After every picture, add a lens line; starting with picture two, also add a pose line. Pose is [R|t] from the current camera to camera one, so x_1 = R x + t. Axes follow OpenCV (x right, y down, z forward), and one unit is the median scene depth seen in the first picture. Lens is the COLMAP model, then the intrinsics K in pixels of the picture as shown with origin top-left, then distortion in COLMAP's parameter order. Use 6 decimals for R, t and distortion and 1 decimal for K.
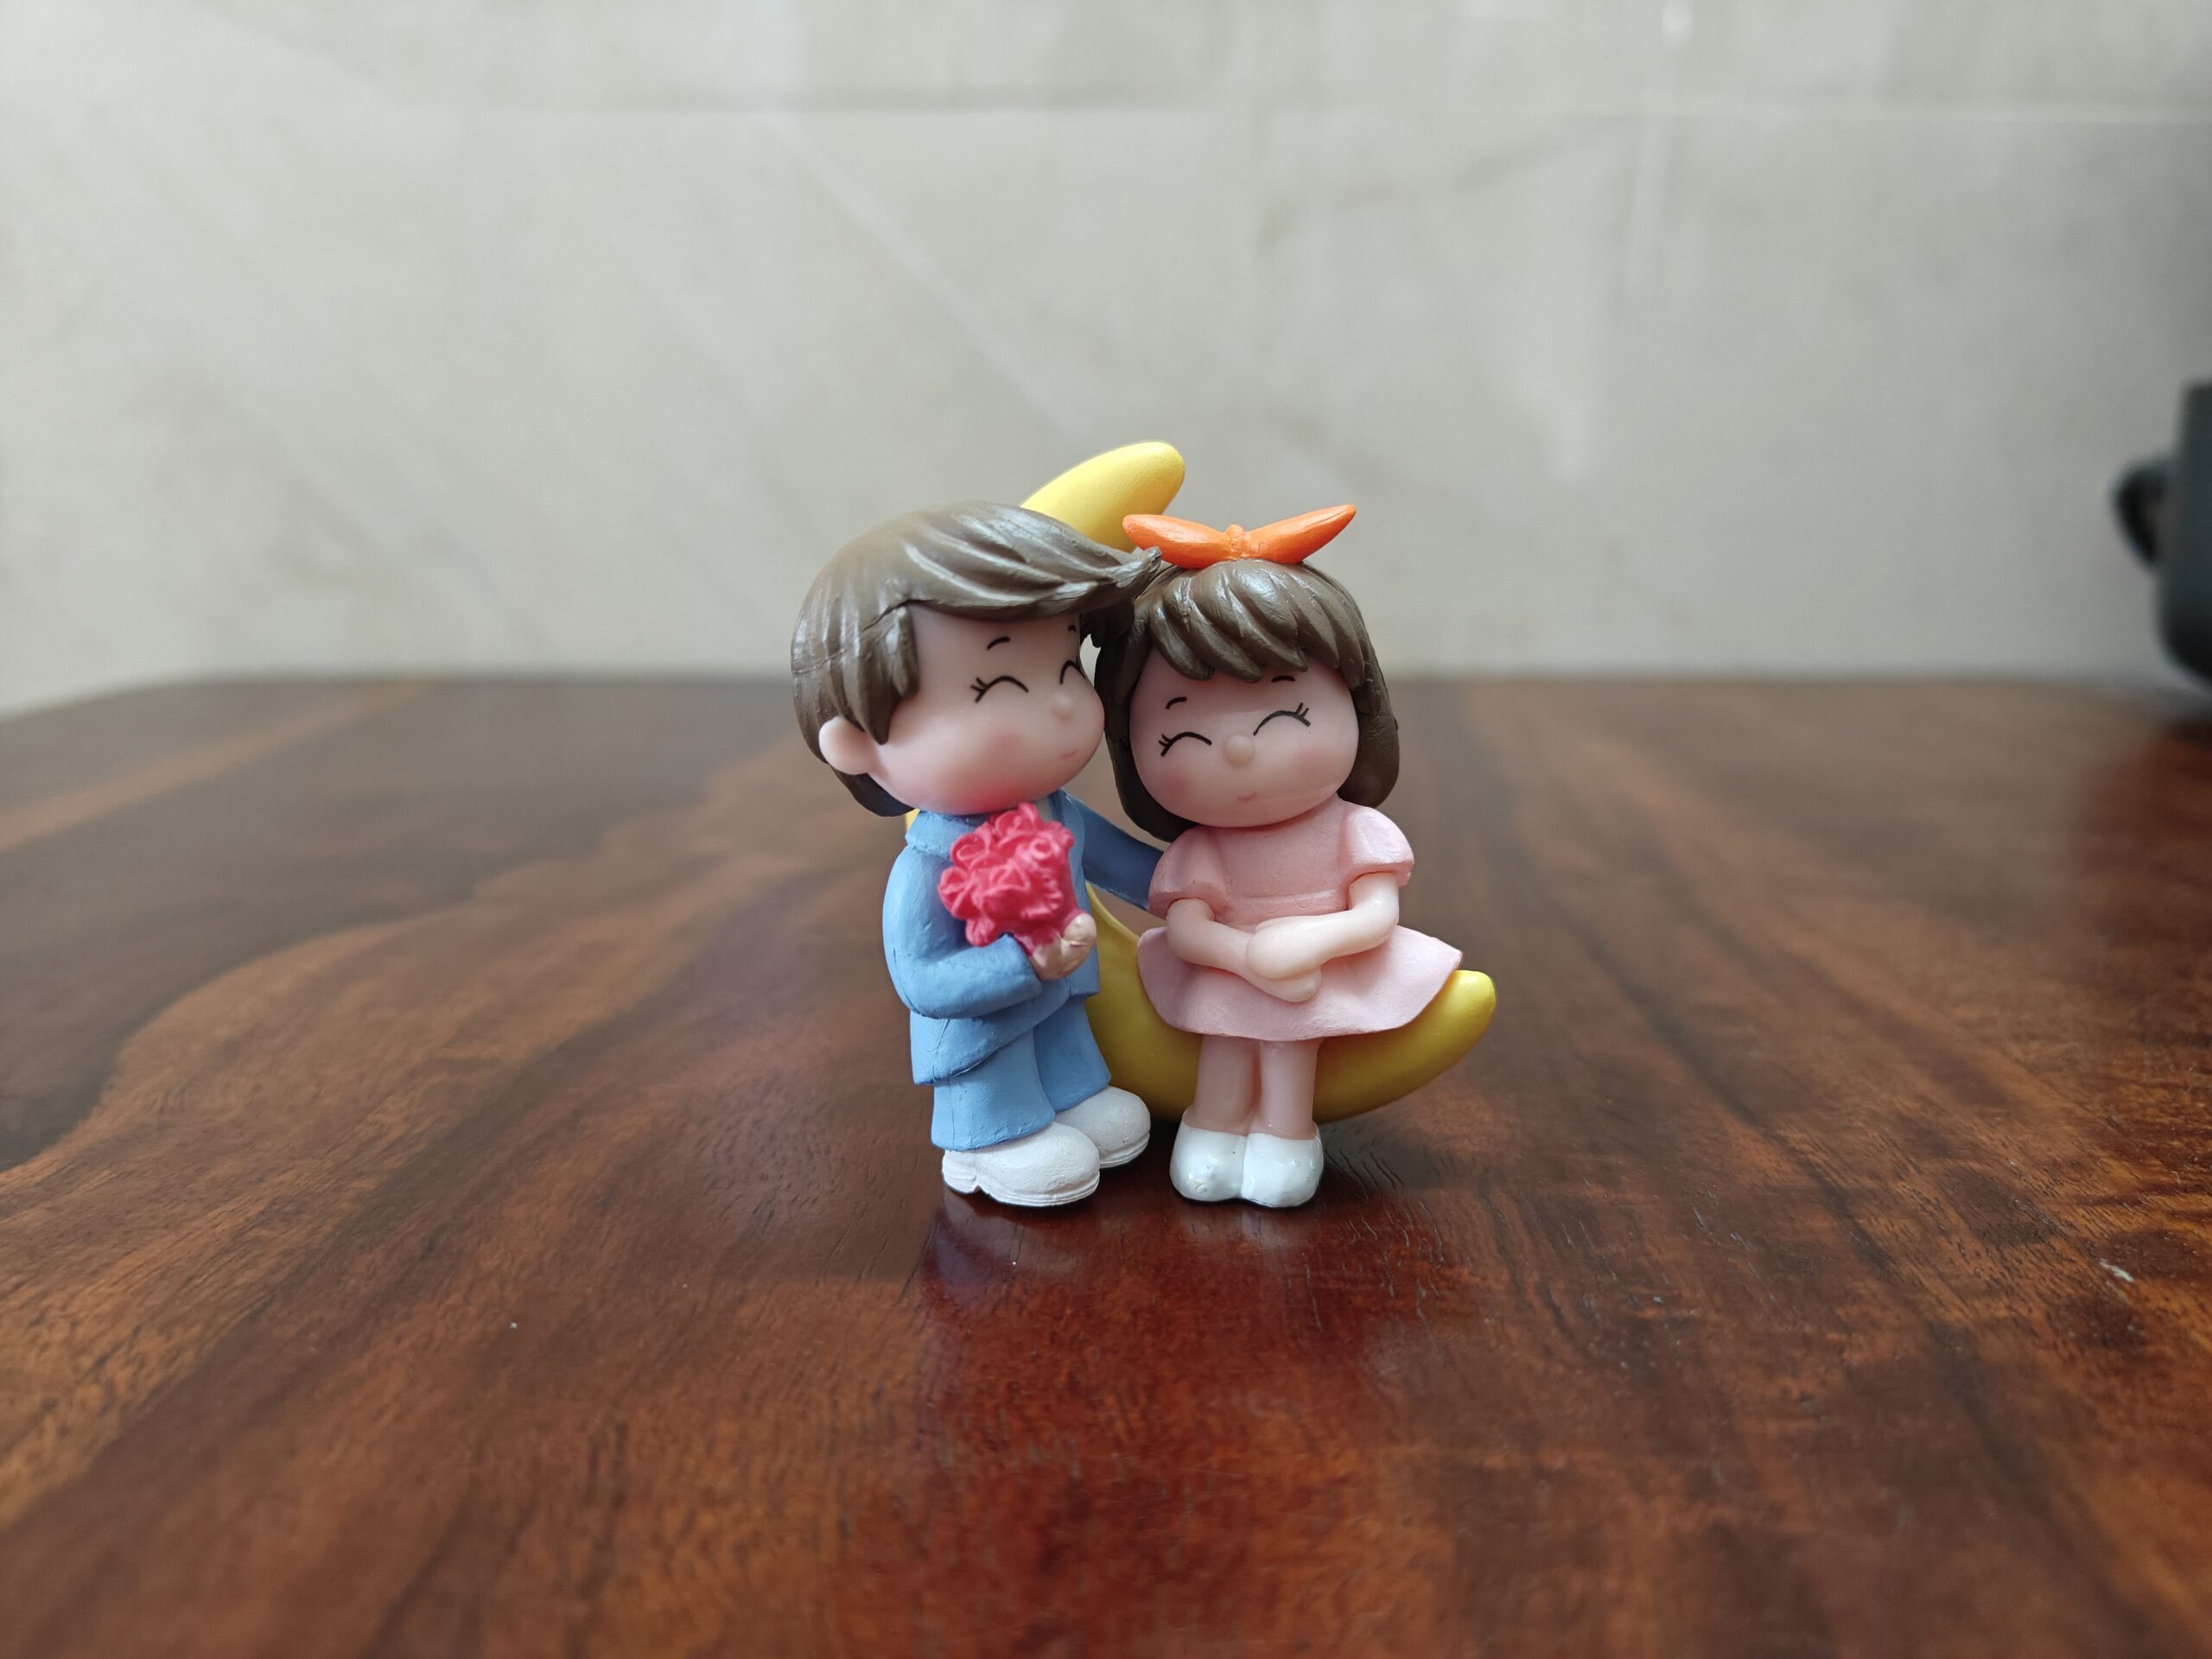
lens RADIAL K [[1552.4, 0, 1111.7], [0, 1552.4, 833.7], [0, 0, 1]] dist [-0.048291, 0.005720]
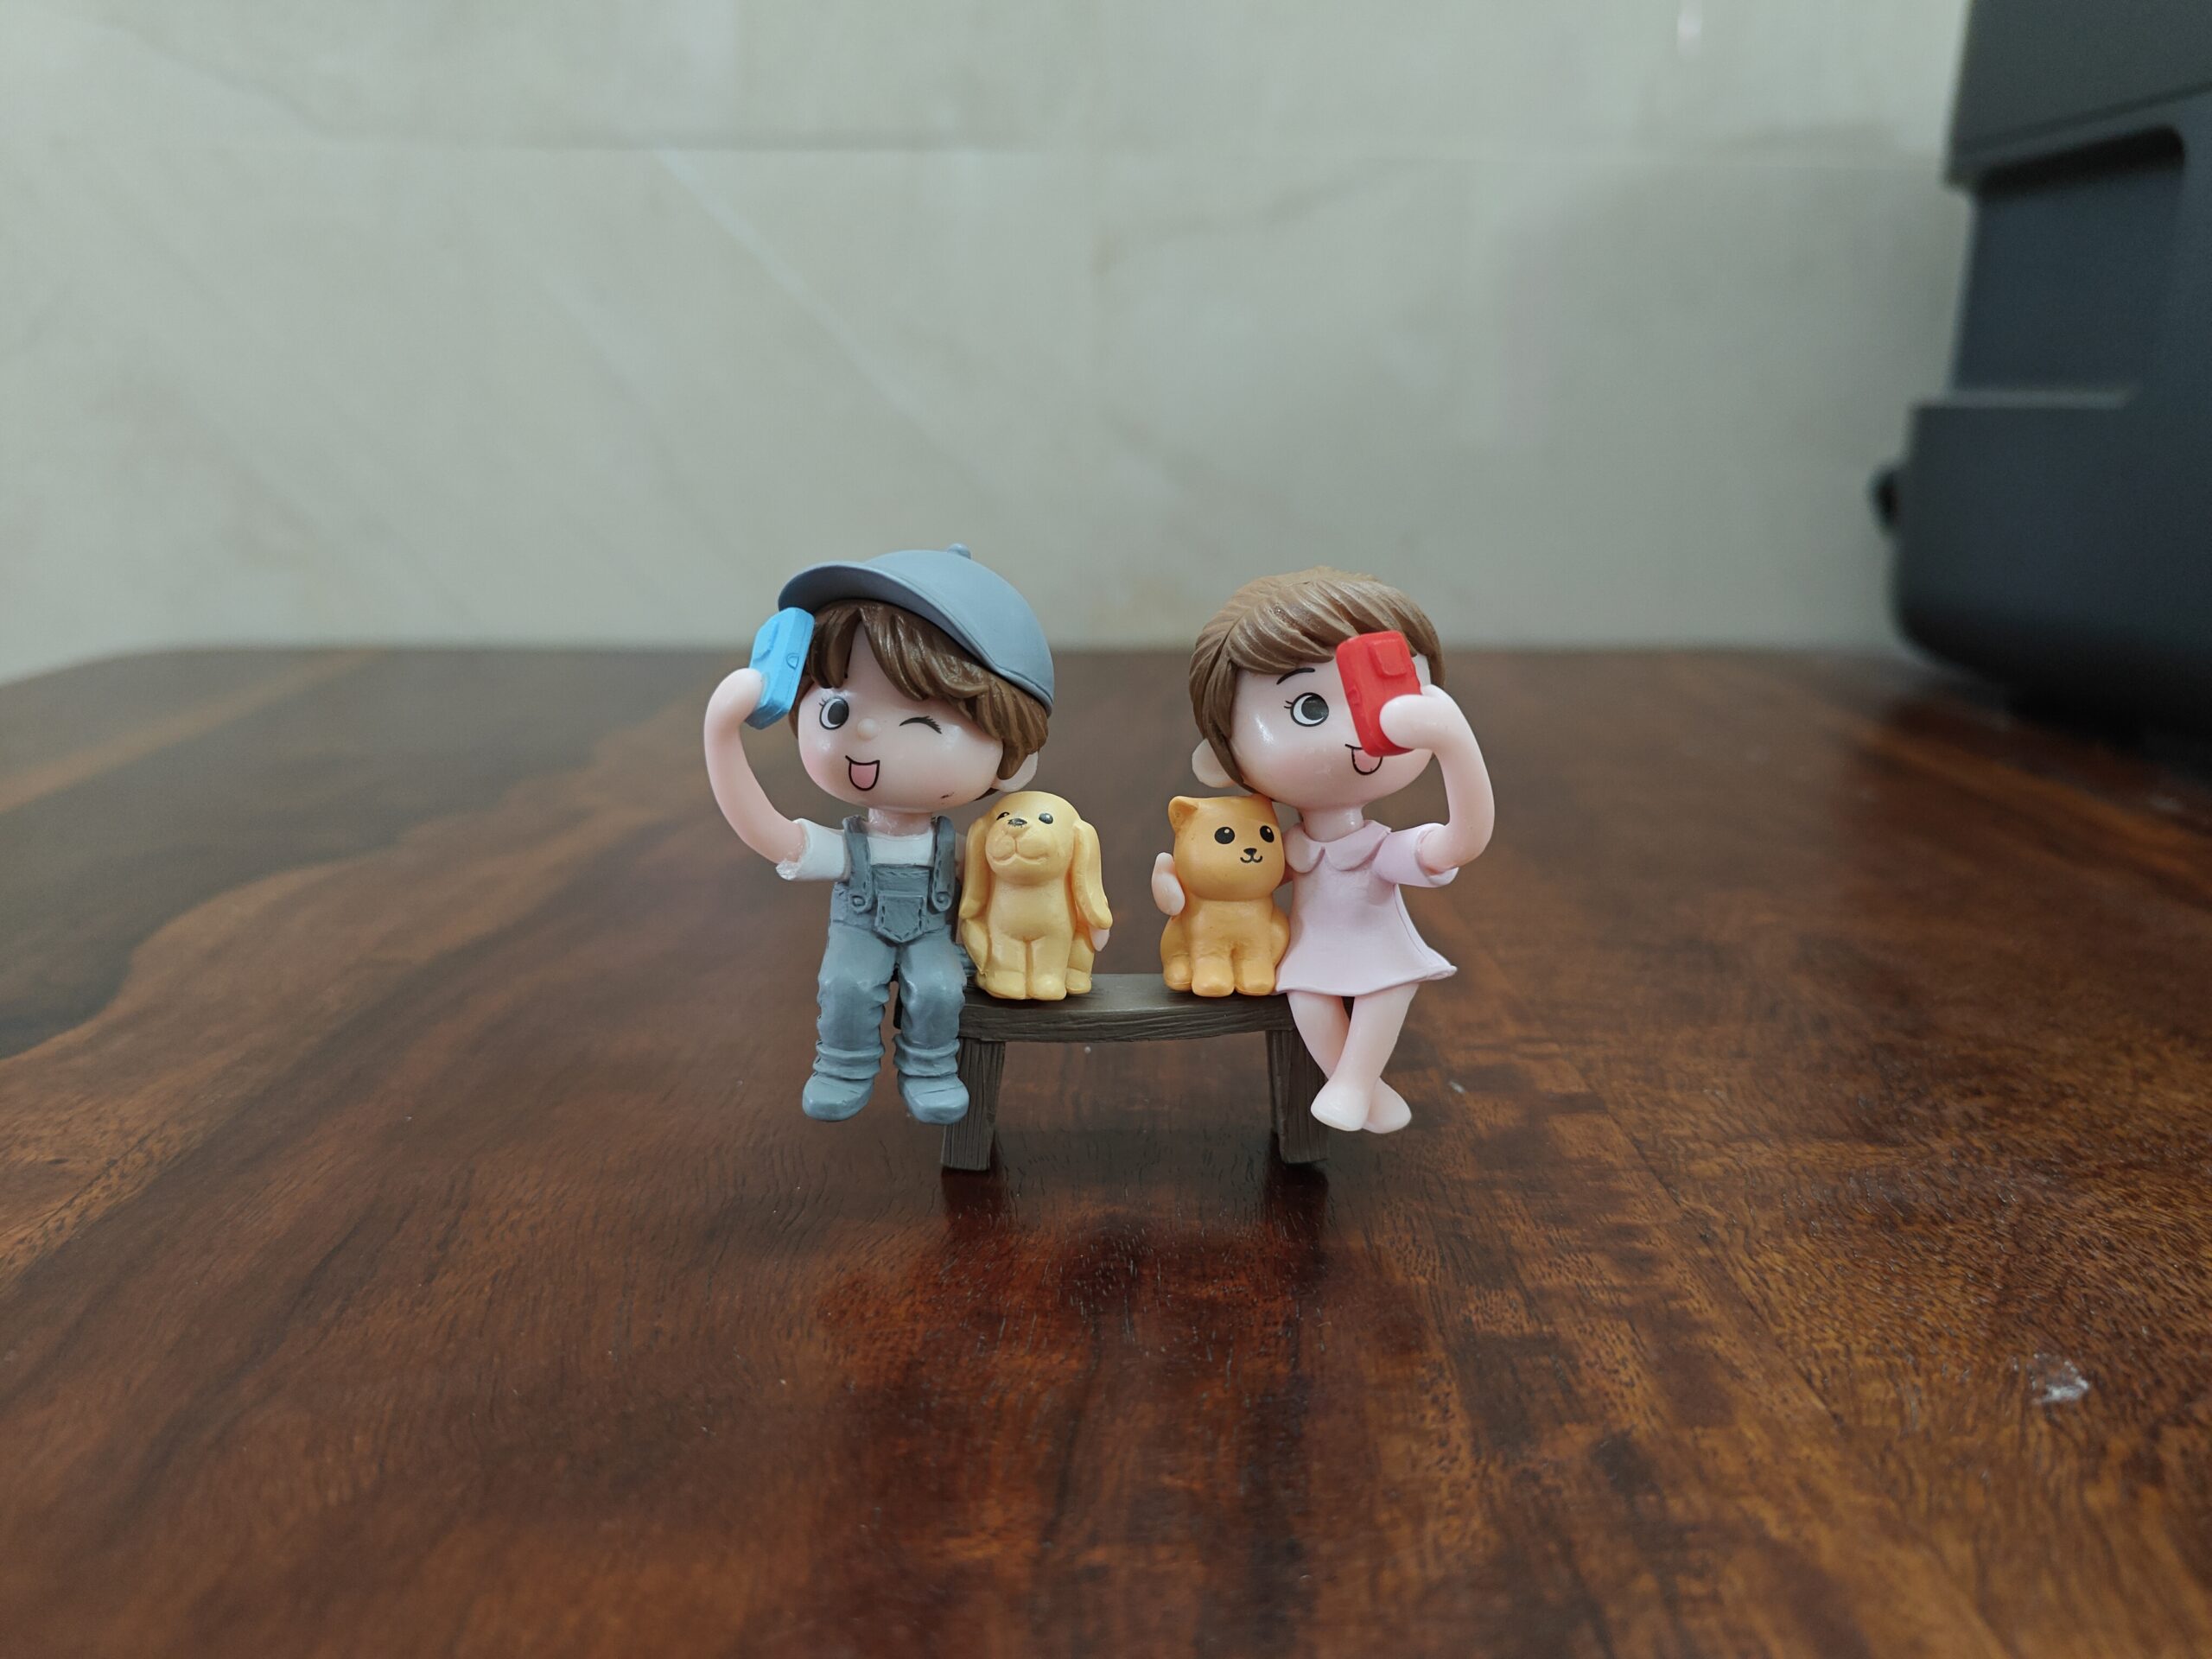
lens RADIAL K [[1547.2, 0, 1106.7], [0, 1547.2, 823.5], [0, 0, 1]] dist [-0.055587, 0.024167]
pose [[0.999718, -0.001705, 0.023703, 0.301576], [0.000940, 0.999478, 0.032280, -0.031510], [-0.023745, -0.032249, 0.999198, -0.595160]]
